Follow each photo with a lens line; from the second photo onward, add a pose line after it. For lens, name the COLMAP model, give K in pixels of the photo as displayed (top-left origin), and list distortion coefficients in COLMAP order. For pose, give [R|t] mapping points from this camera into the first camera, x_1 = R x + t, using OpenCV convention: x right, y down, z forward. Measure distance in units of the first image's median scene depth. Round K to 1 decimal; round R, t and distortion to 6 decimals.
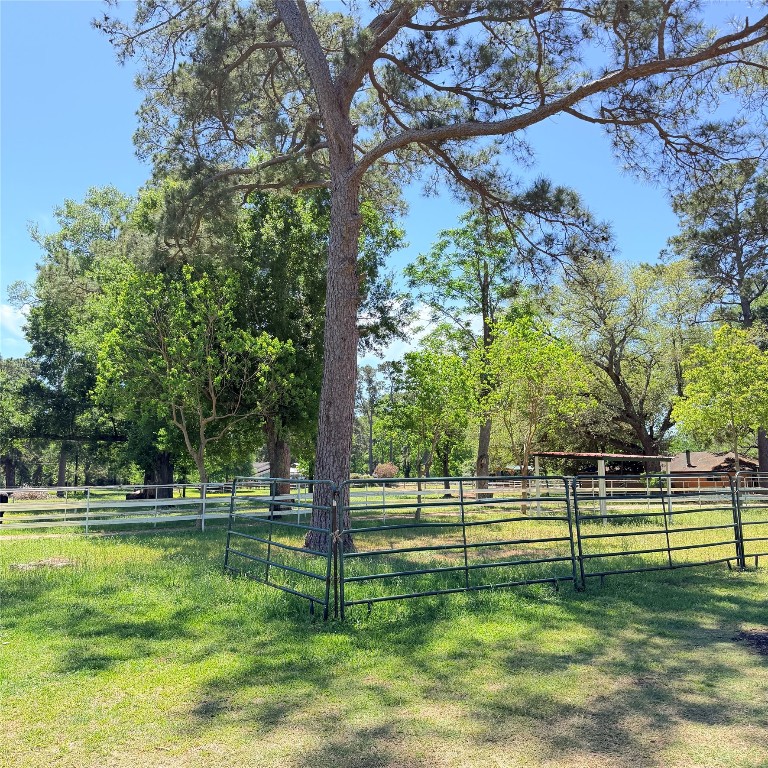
lens RADIAL K [[713.8, 0, 381.8], [0, 713.8, 388.5], [0, 0, 1]] dist [0.119334, -0.206161]
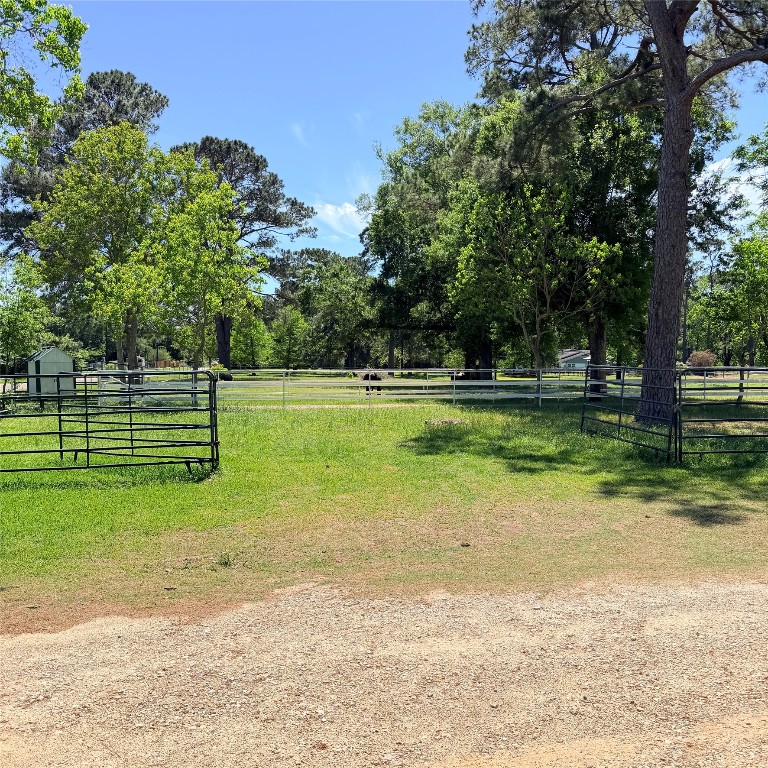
lens RADIAL K [[713.8, 0, 381.8], [0, 713.8, 388.5], [0, 0, 1]] dist [0.119334, -0.206161]
pose [[0.917917, 0.028022, -0.395781, -0.011424], [0.035017, 0.987889, 0.151158, -0.025085], [0.395224, -0.152610, 0.905819, -0.189769]]
